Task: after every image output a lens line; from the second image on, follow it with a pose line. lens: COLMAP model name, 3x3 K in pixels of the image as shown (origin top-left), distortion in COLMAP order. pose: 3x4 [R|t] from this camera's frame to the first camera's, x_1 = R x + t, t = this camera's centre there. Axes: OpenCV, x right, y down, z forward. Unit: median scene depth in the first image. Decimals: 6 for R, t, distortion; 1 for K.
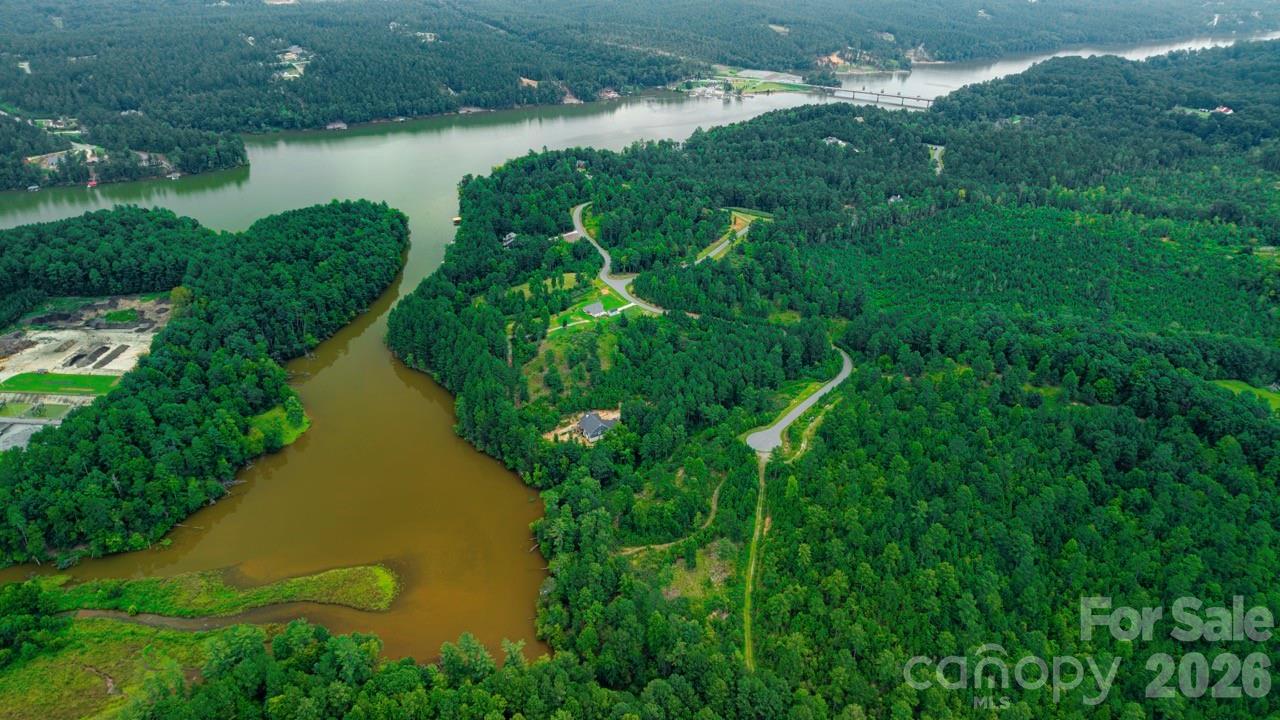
lens RADIAL K [[855.9, 0, 640.0], [0, 855.9, 360.0], [0, 0, 1]] dist [0.165221, -0.085468]
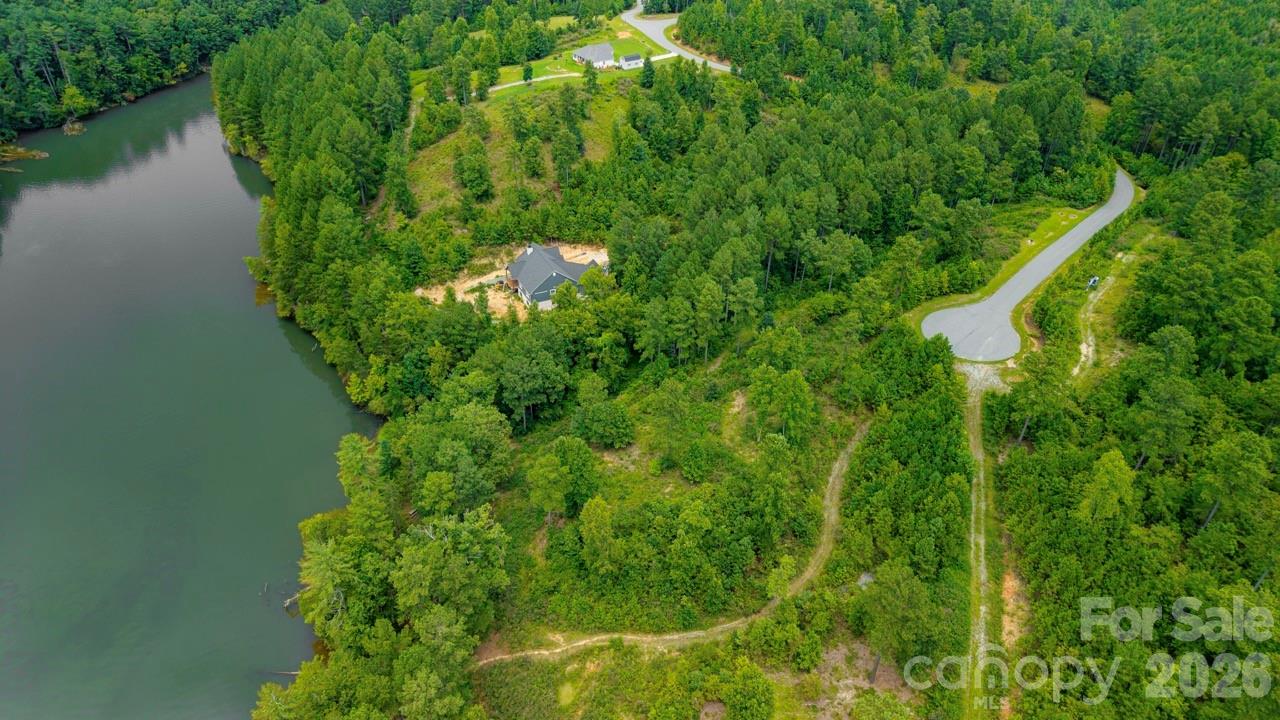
lens RADIAL K [[857.2, 0, 640.0], [0, 857.2, 360.0], [0, 0, 1]] dist [0.058348, -0.086979]
pose [[0.994720, 0.060584, -0.082834, 0.032550], [-0.049457, 0.990236, 0.130336, 0.062898], [0.089922, -0.125551, 0.988004, 0.601322]]
